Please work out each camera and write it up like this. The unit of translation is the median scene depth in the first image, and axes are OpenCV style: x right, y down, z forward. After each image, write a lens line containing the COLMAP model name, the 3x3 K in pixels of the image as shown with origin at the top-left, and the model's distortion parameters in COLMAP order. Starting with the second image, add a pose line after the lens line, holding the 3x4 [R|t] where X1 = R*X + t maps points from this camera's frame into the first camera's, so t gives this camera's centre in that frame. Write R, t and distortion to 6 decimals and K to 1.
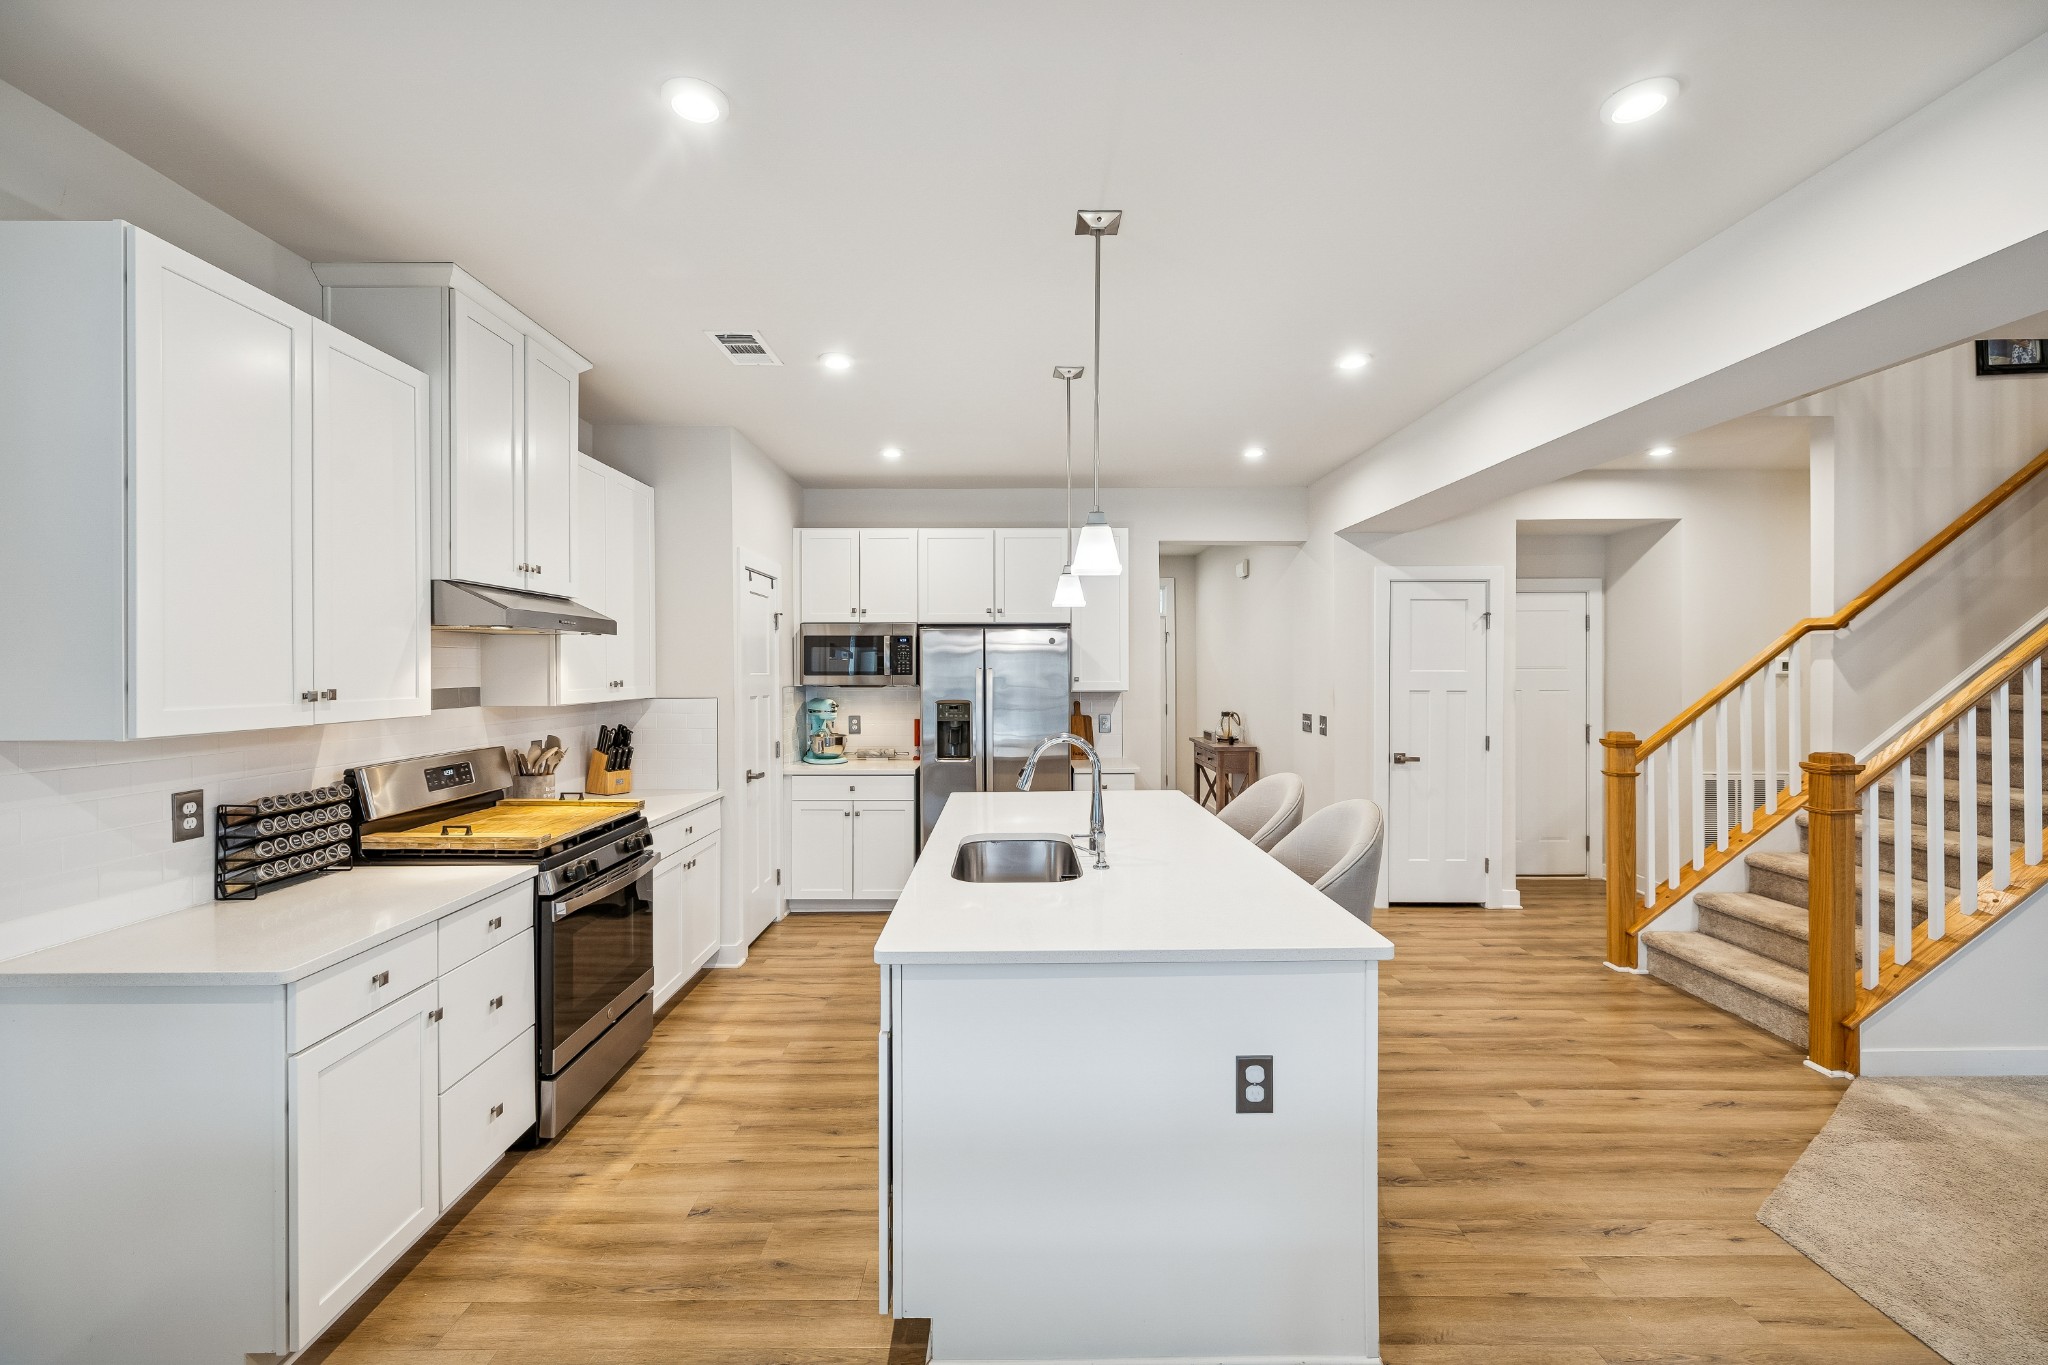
lens RADIAL K [[862.0, 0, 1019.8], [0, 862.0, 670.9], [0, 0, 1]] dist [0.000002, -0.000154]
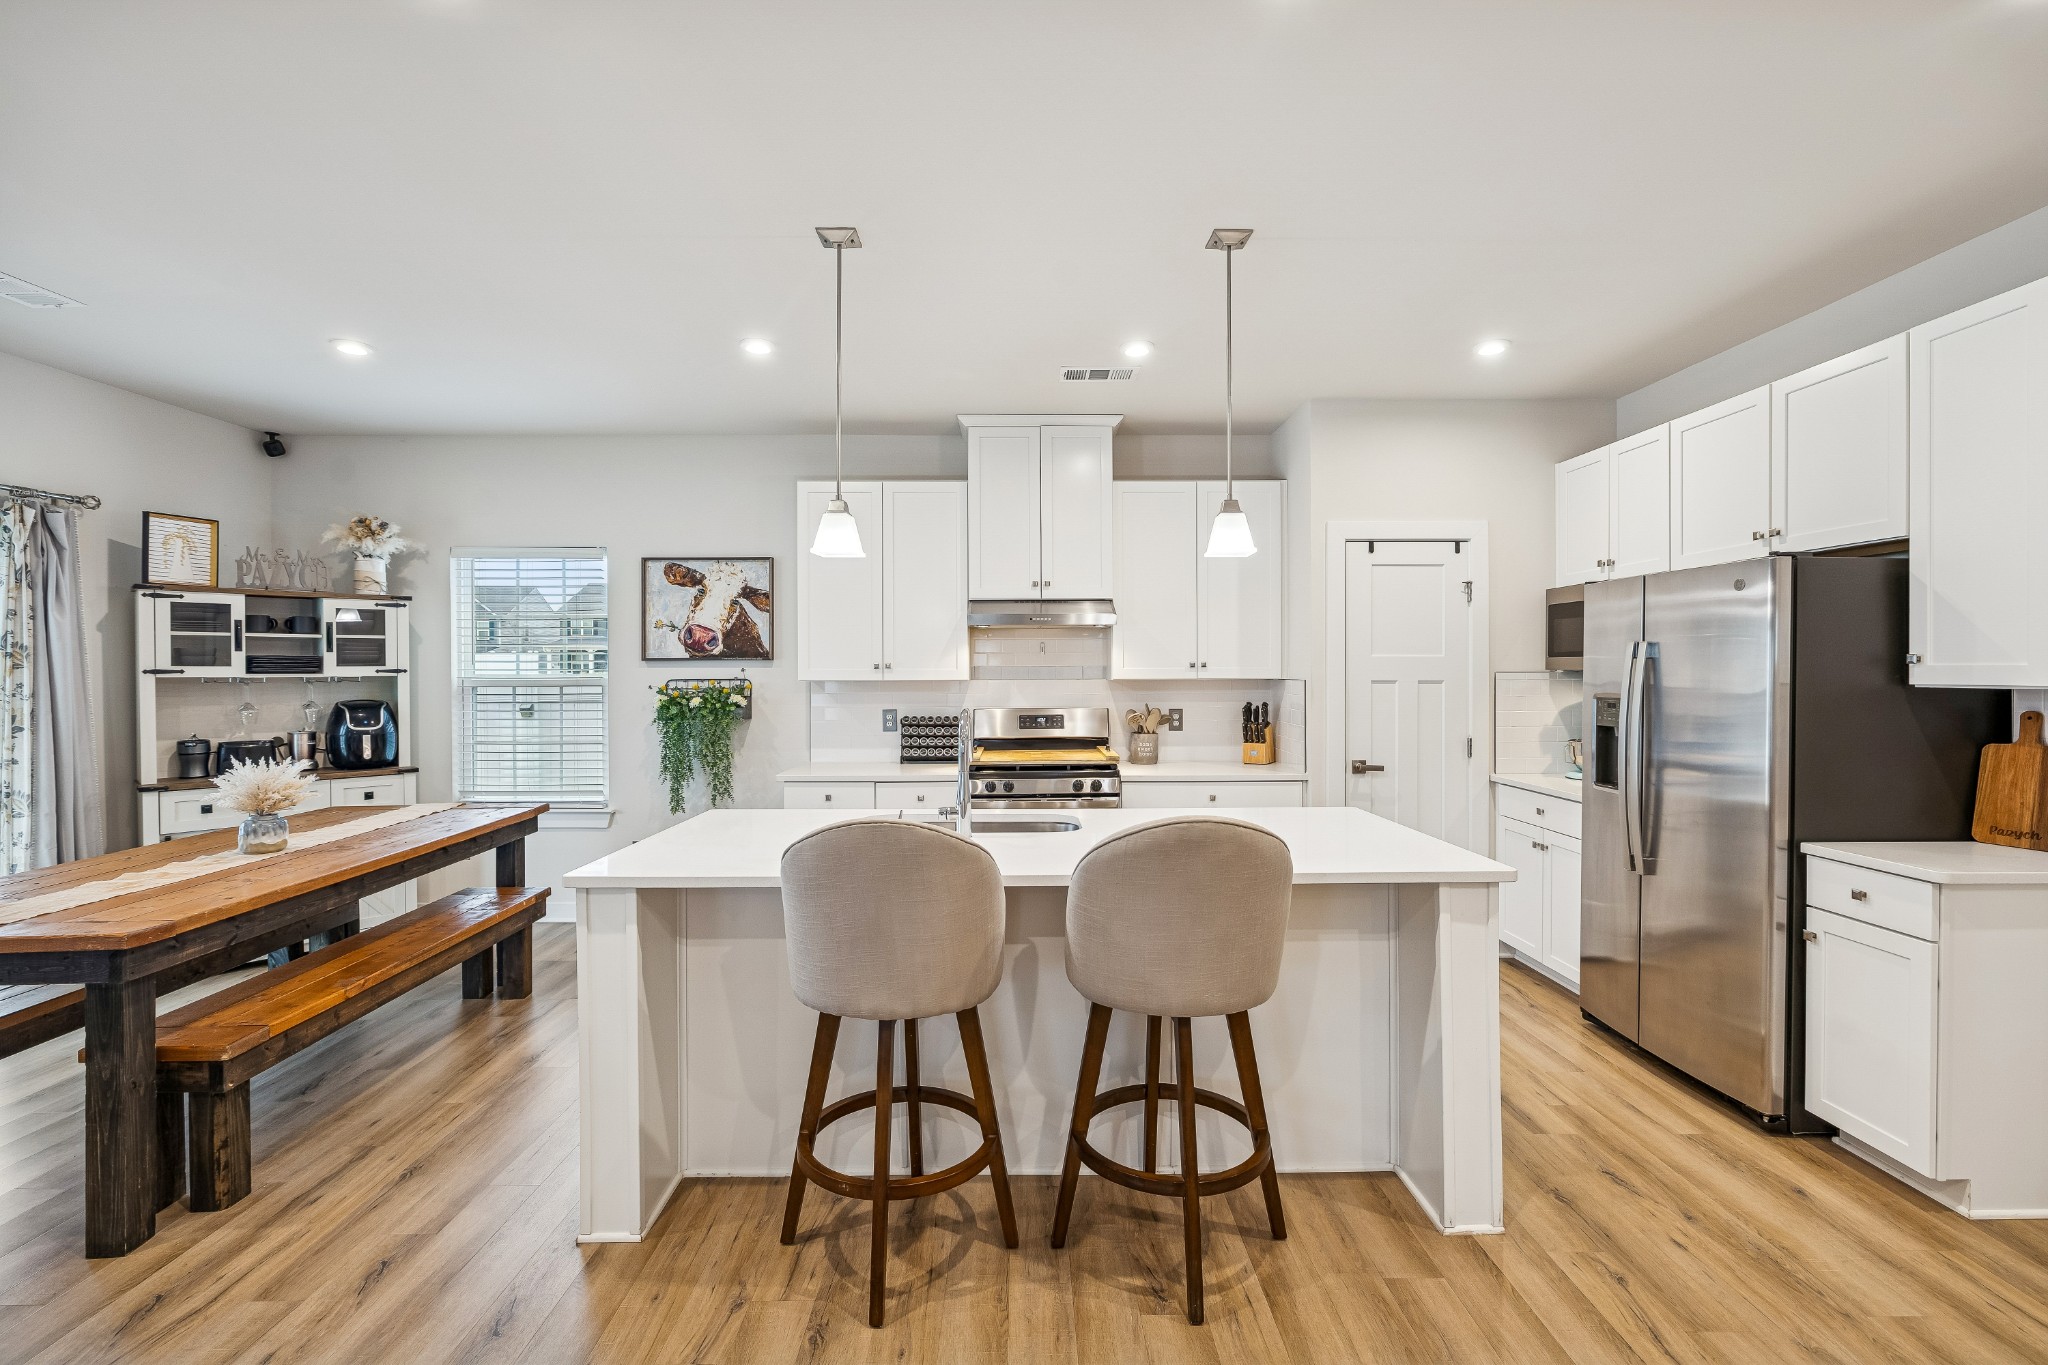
lens RADIAL K [[901.5, 0, 1040.3], [0, 901.5, 673.1], [0, 0, 1]] dist [-0.001226, -0.000192]
pose [[0.016218, 0.006383, -0.999848, 0.680393], [0.002069, 0.999977, 0.006417, 0.016535], [0.999866, -0.002172, 0.016205, 0.680978]]
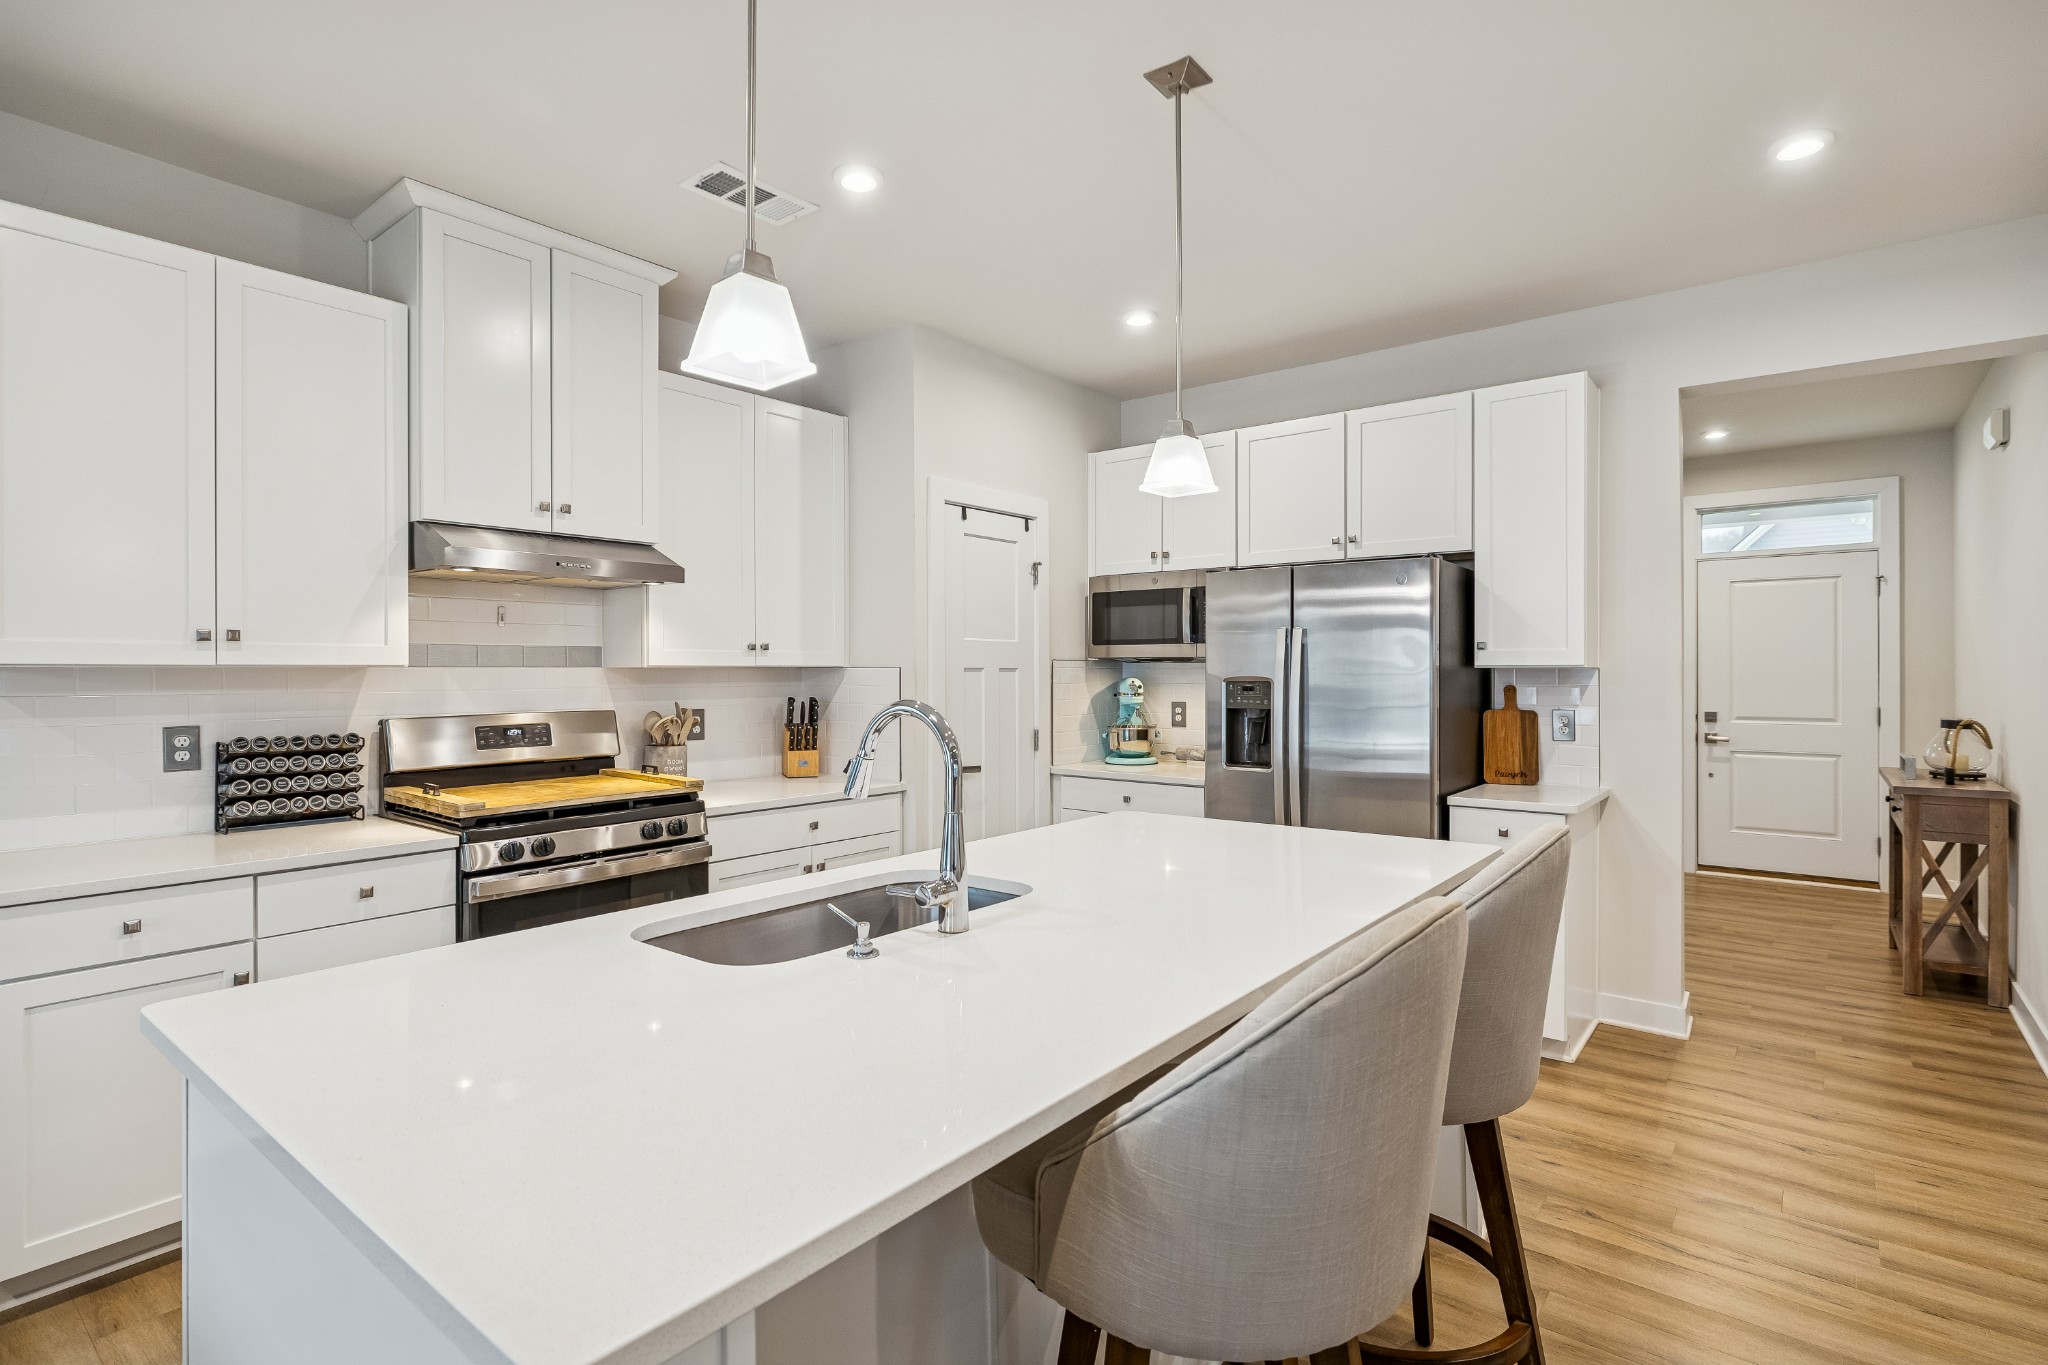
lens RADIAL K [[993.4, 0, 1012.3], [0, 993.4, 670.6], [0, 0, 1]] dist [-0.000180, -0.000334]
pose [[0.770984, 0.002307, -0.636850, 0.319030], [-0.001920, 0.999997, 0.001299, 0.033494], [0.636851, 0.000221, 0.770987, 0.355034]]
